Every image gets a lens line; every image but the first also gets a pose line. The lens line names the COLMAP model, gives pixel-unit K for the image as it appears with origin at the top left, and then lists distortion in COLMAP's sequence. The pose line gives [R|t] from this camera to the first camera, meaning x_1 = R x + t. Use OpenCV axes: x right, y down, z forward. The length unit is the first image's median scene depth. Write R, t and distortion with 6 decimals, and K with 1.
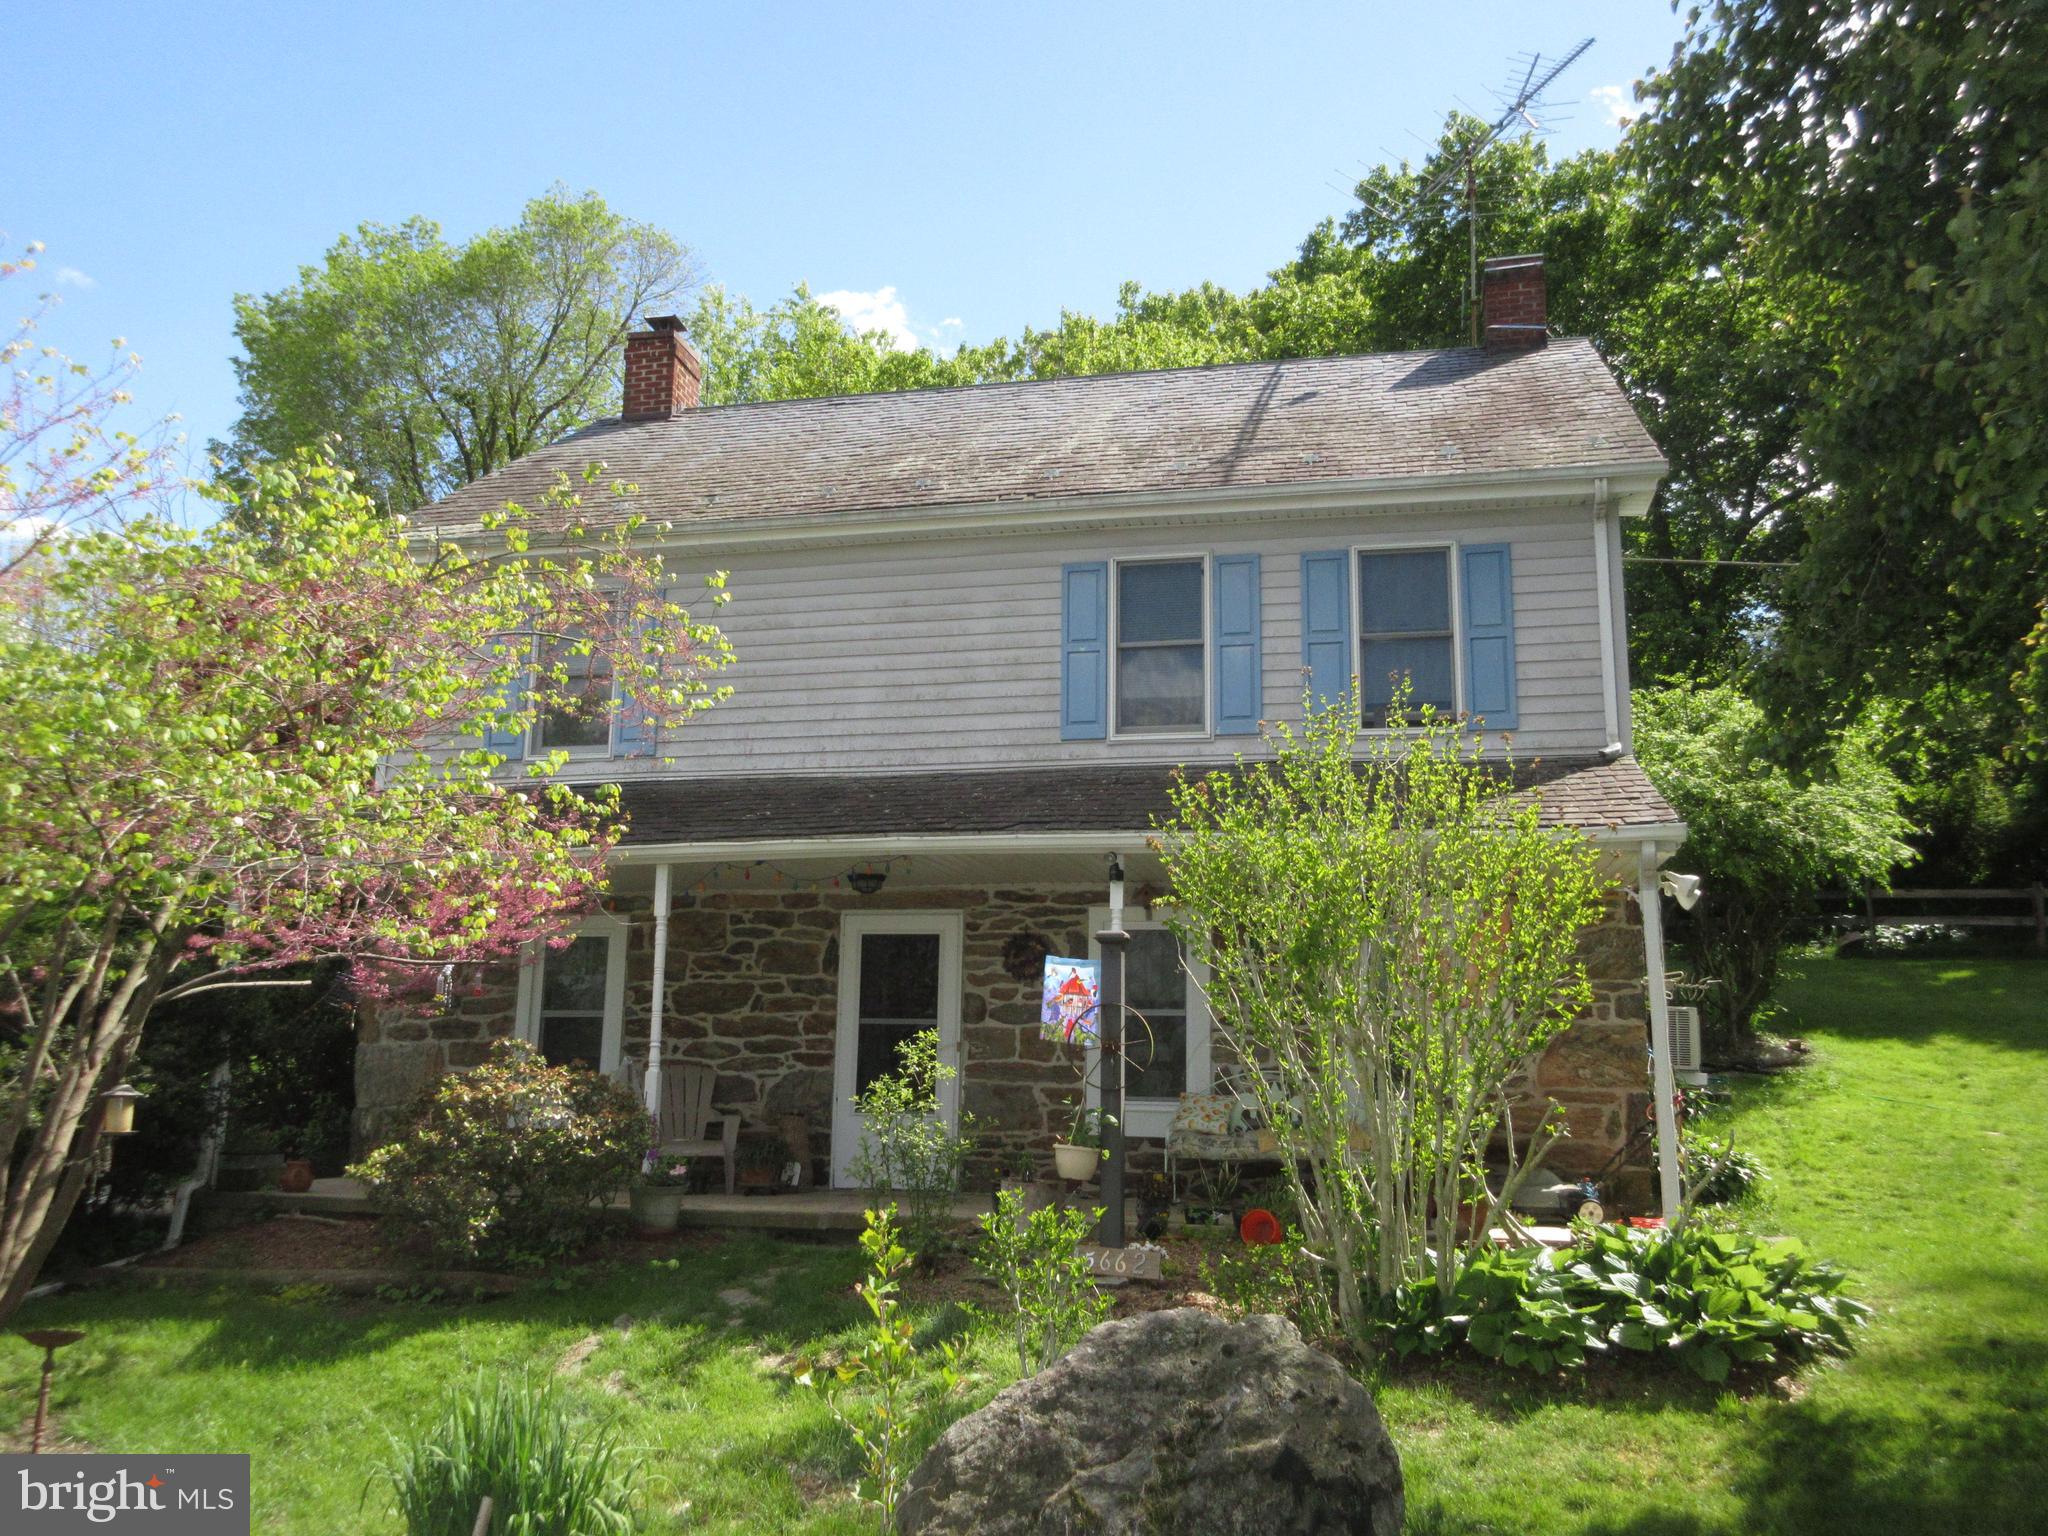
lens RADIAL K [[1738.0, 0, 1024.0], [0, 1738.0, 768.0], [0, 0, 1]] dist [0.020825, 0.010255]
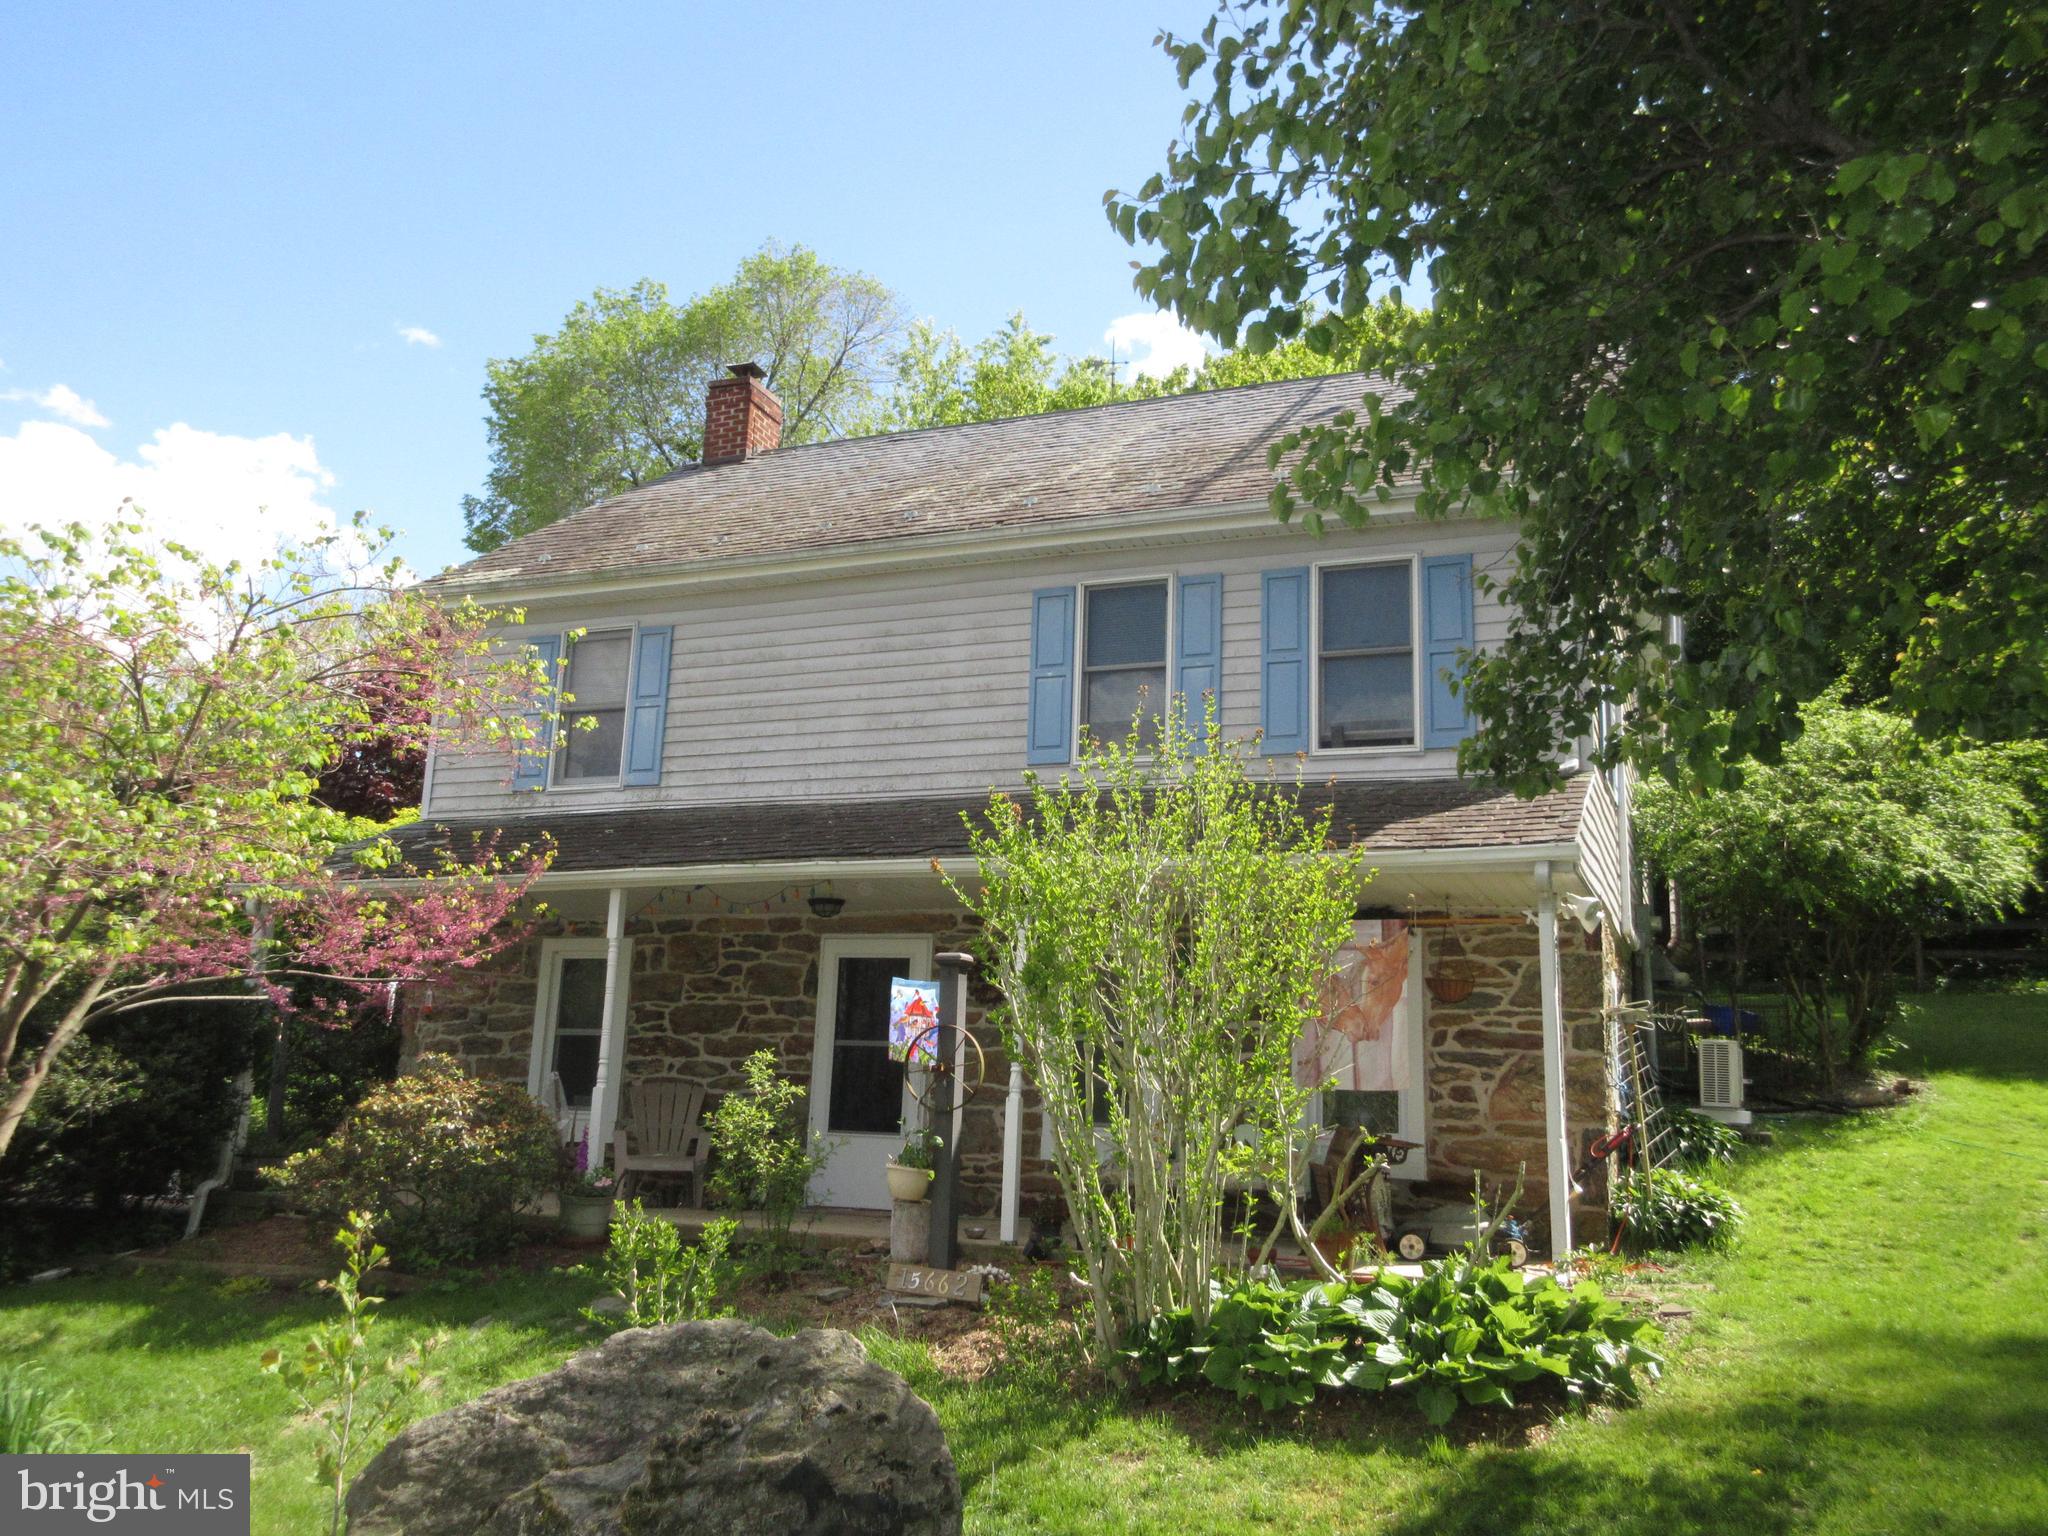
lens RADIAL K [[1739.7, 0, 1024.0], [0, 1739.7, 768.0], [0, 0, 1]] dist [0.015695, 0.005138]
pose [[0.985546, -0.013119, -0.168902, 0.198375], [0.010289, 0.999792, -0.017620, 0.003572], [0.169098, 0.015628, 0.985475, 0.009378]]
